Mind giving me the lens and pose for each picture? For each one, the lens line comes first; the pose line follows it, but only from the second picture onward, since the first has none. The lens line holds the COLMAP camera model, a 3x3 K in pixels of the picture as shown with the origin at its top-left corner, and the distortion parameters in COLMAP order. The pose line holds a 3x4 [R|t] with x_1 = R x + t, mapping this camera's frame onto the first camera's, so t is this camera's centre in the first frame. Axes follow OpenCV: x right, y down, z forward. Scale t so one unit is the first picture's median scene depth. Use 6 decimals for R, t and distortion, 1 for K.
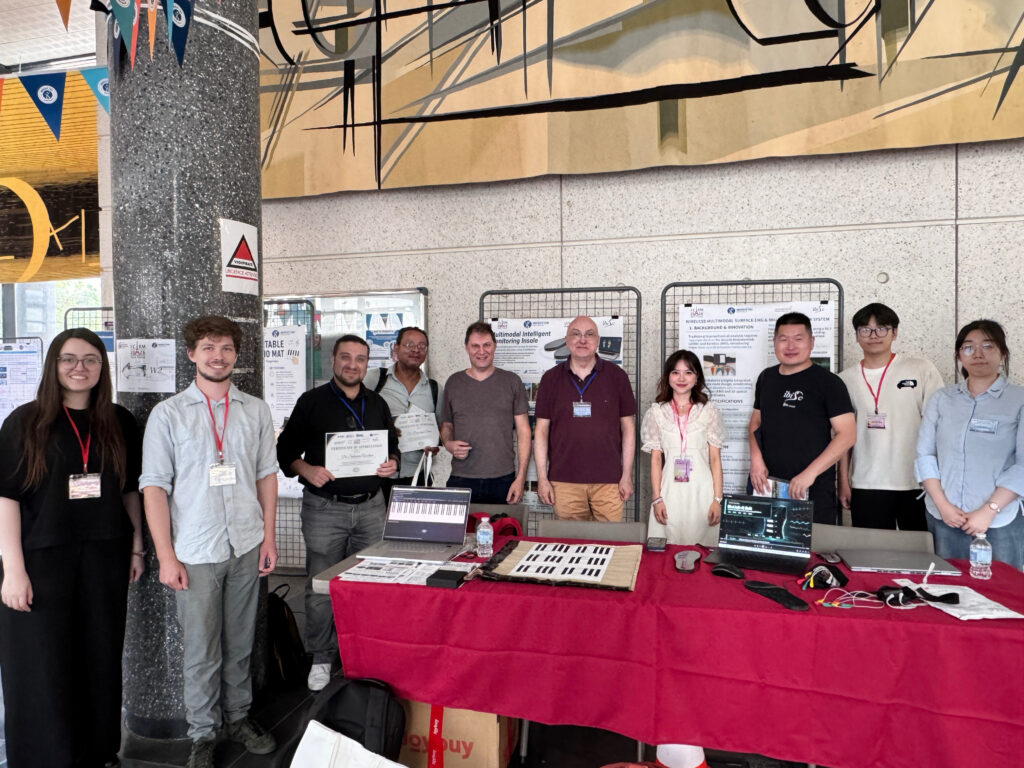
lens RADIAL K [[689.4, 0, 512.0], [0, 689.4, 384.0], [0, 0, 1]] dist [-0.002684, -0.000928]
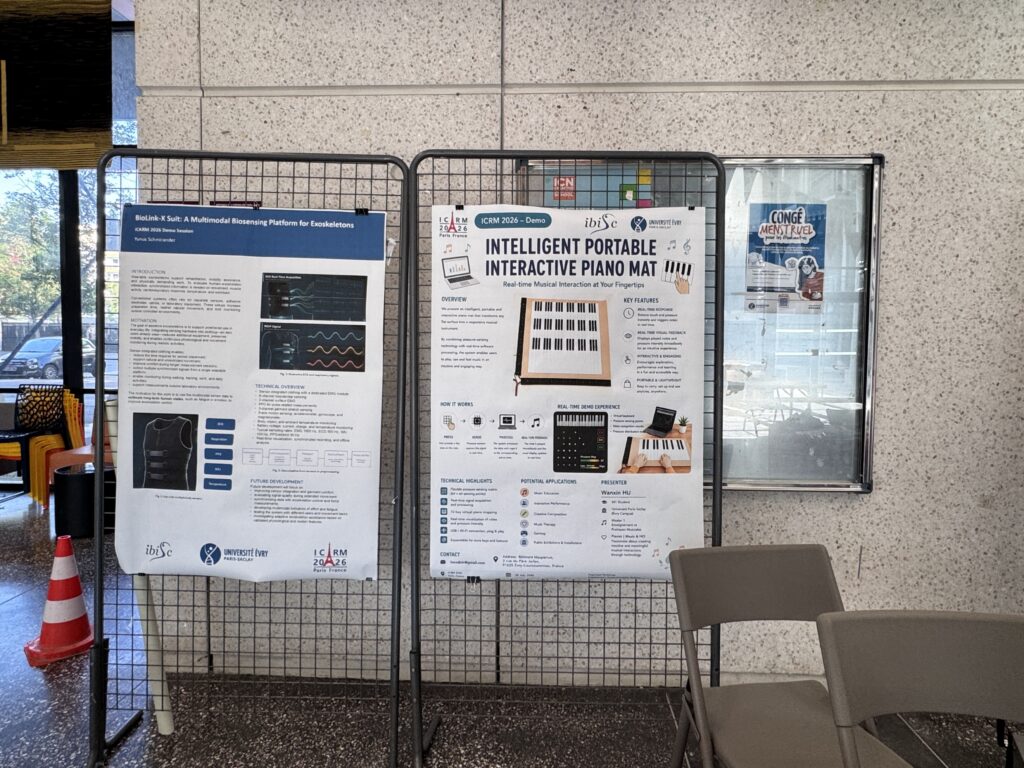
lens RADIAL K [[616.8, 0, 512.1], [0, 616.8, 361.8], [0, 0, 1]] dist [0.000194, -0.001117]
pose [[0.978993, 0.010452, 0.203625, -0.556706], [-0.016409, 0.999485, 0.027588, 0.008395], [-0.203231, -0.030350, 0.978660, 0.678782]]
